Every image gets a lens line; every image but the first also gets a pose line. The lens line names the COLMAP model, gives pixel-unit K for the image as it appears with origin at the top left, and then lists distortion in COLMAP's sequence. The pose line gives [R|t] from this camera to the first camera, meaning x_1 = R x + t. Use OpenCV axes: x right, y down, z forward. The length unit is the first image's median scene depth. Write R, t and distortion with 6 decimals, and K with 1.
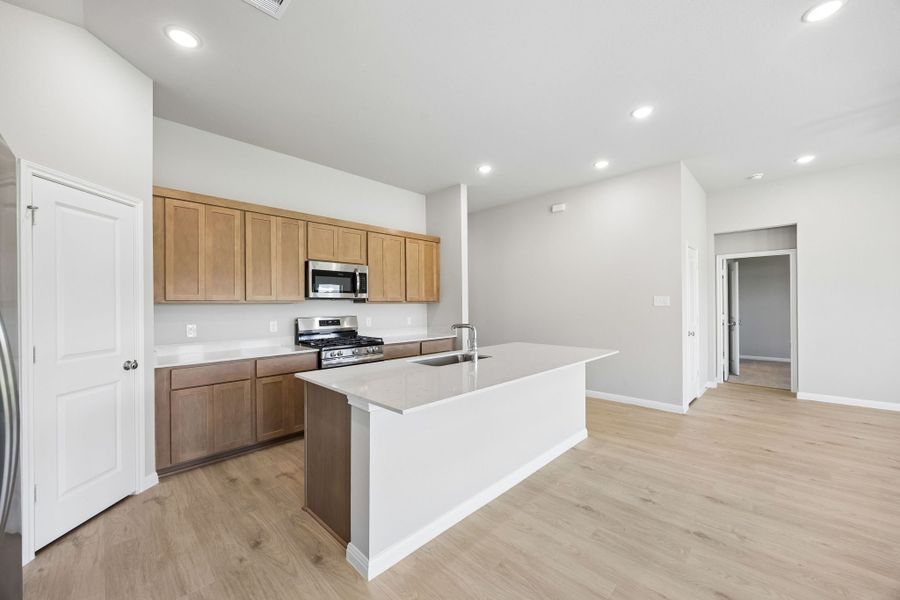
lens RADIAL K [[343.3, 0, 446.2], [0, 343.3, 307.7], [0, 0, 1]] dist [-0.004030, 0.000123]
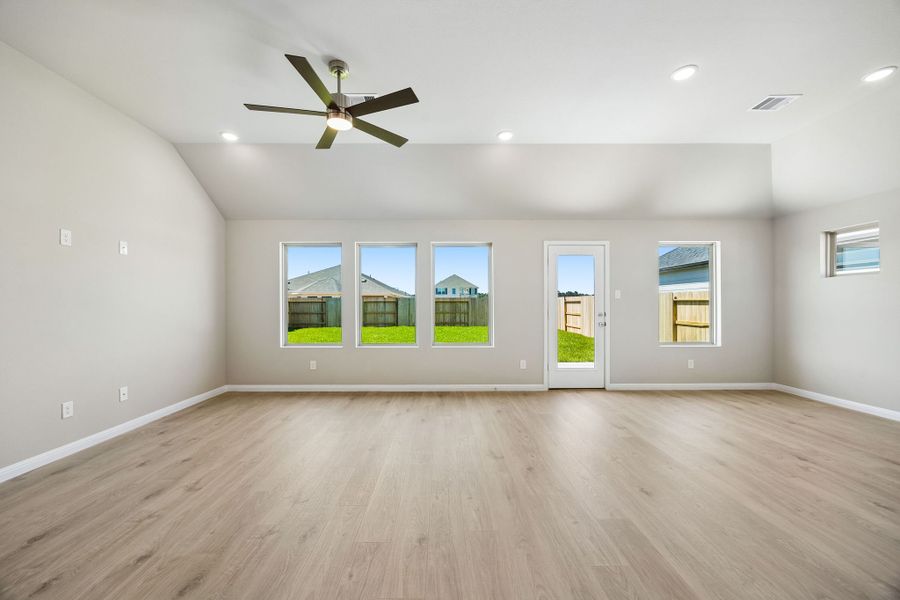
lens RADIAL K [[341.8, 0, 434.4], [0, 341.8, 308.0], [0, 0, 1]] dist [-0.003415, 0.000207]
pose [[-0.705905, 0.008079, 0.708261, 0.551936], [0.016248, 0.999857, 0.004789, 0.022567], [-0.708120, 0.014888, -0.705935, 1.048215]]
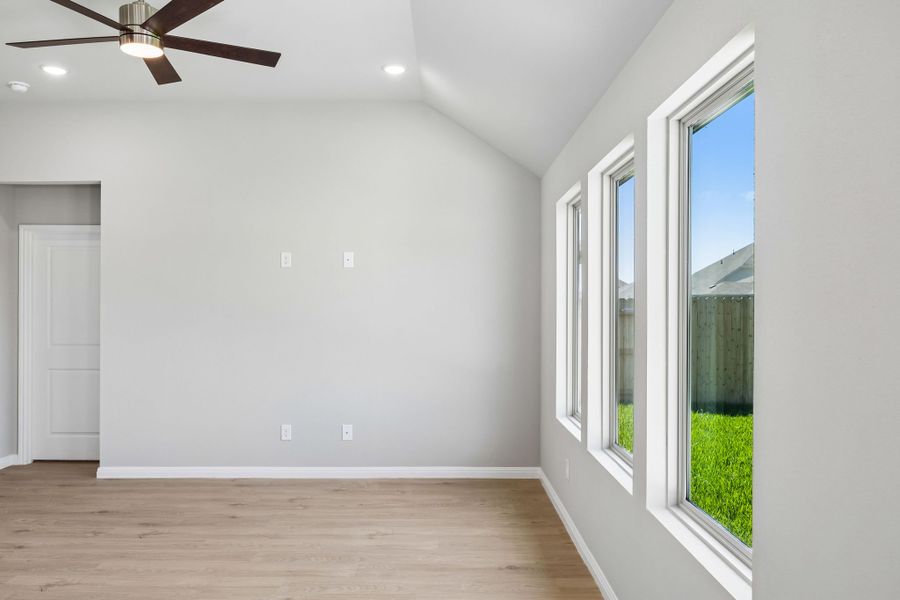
lens RADIAL K [[669.1, 0, 453.8], [0, 669.1, 309.3], [0, 0, 1]] dist [-0.012332, 0.002277]
pose [[0.697571, 0.011824, 0.716419, 0.896162], [-0.003320, 0.999906, -0.013271, -0.019561], [-0.716508, 0.006879, 0.697544, -0.350381]]
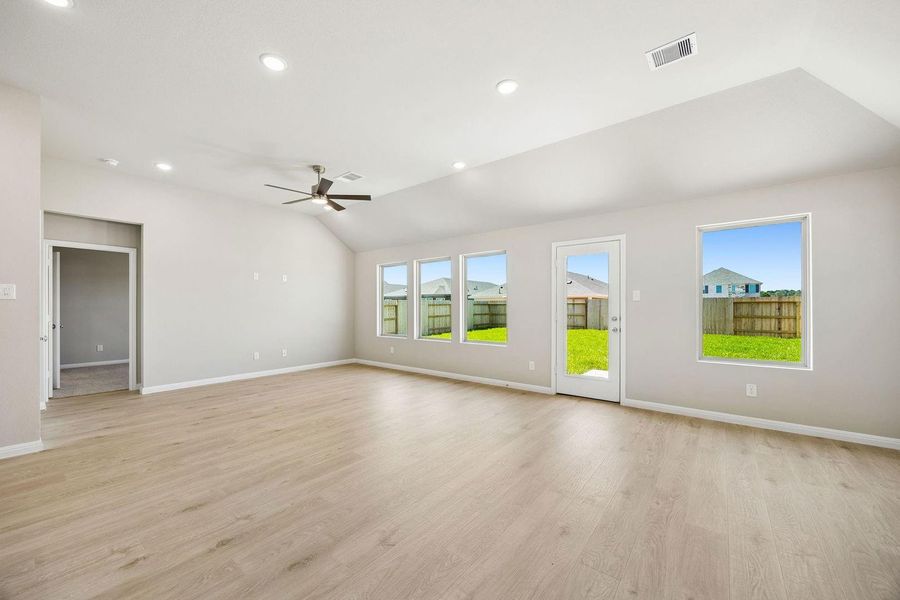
lens RADIAL K [[343.3, 0, 442.5], [0, 343.3, 306.8], [0, 0, 1]] dist [-0.004030, 0.000123]
pose [[-0.105666, 0.014501, 0.994296, -0.131224], [0.009942, 0.999859, -0.013525, 0.035954], [-0.994352, 0.008456, -0.105795, 0.305382]]
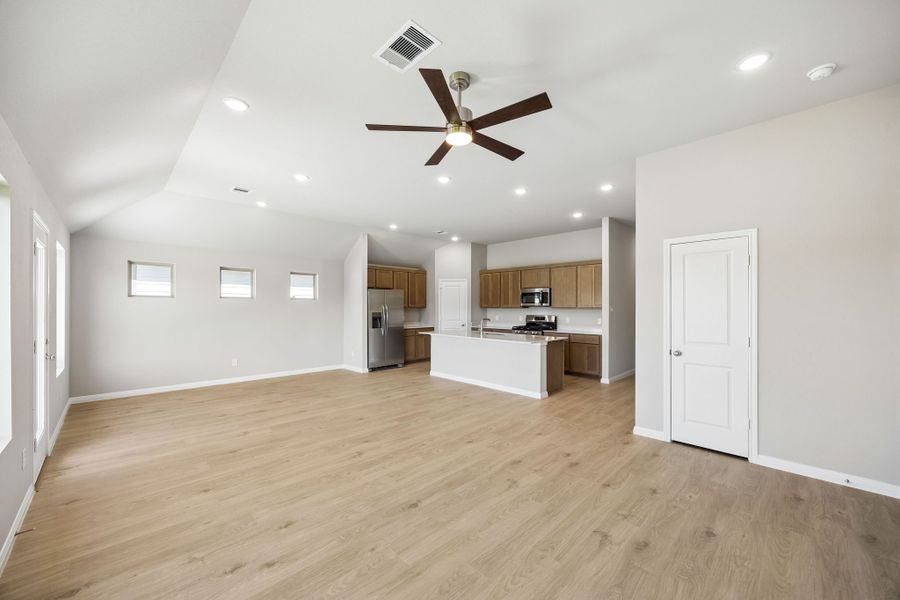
lens RADIAL K [[343.3, 0, 449.3], [0, 343.3, 308.3], [0, 0, 1]] dist [-0.004030, 0.000123]
pose [[-0.003471, 0.016844, -0.999852, 2.016339], [-0.011297, 0.999794, 0.016883, -0.049994], [0.999930, 0.011354, -0.003280, 0.625272]]
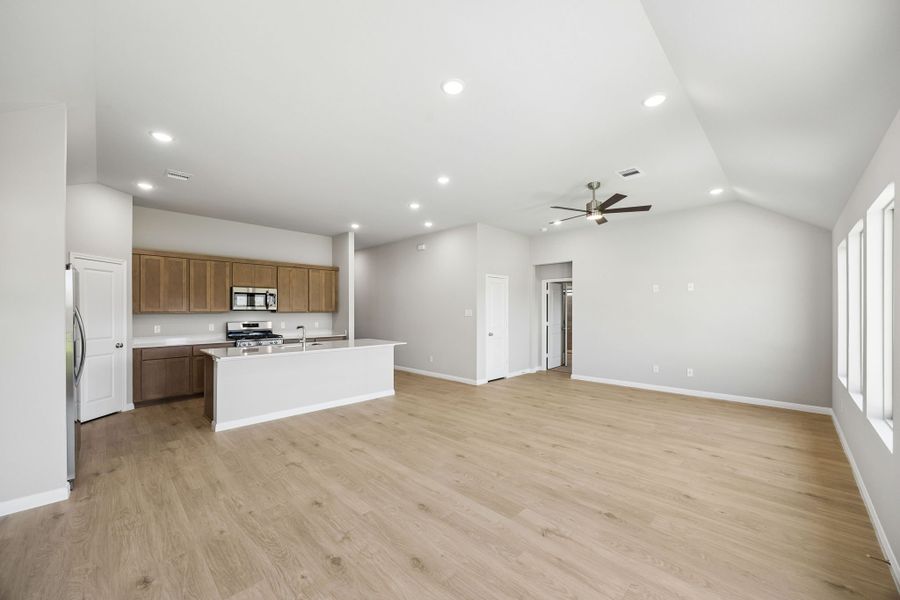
lens RADIAL K [[343.3, 0, 448.5], [0, 343.3, 313.5], [0, 0, 1]] dist [-0.004030, 0.000123]
pose [[0.999966, 0.007361, 0.003795, 0.693324], [-0.007362, 0.999973, 0.000002, -0.020774], [-0.003795, -0.000030, 0.999993, -0.702247]]
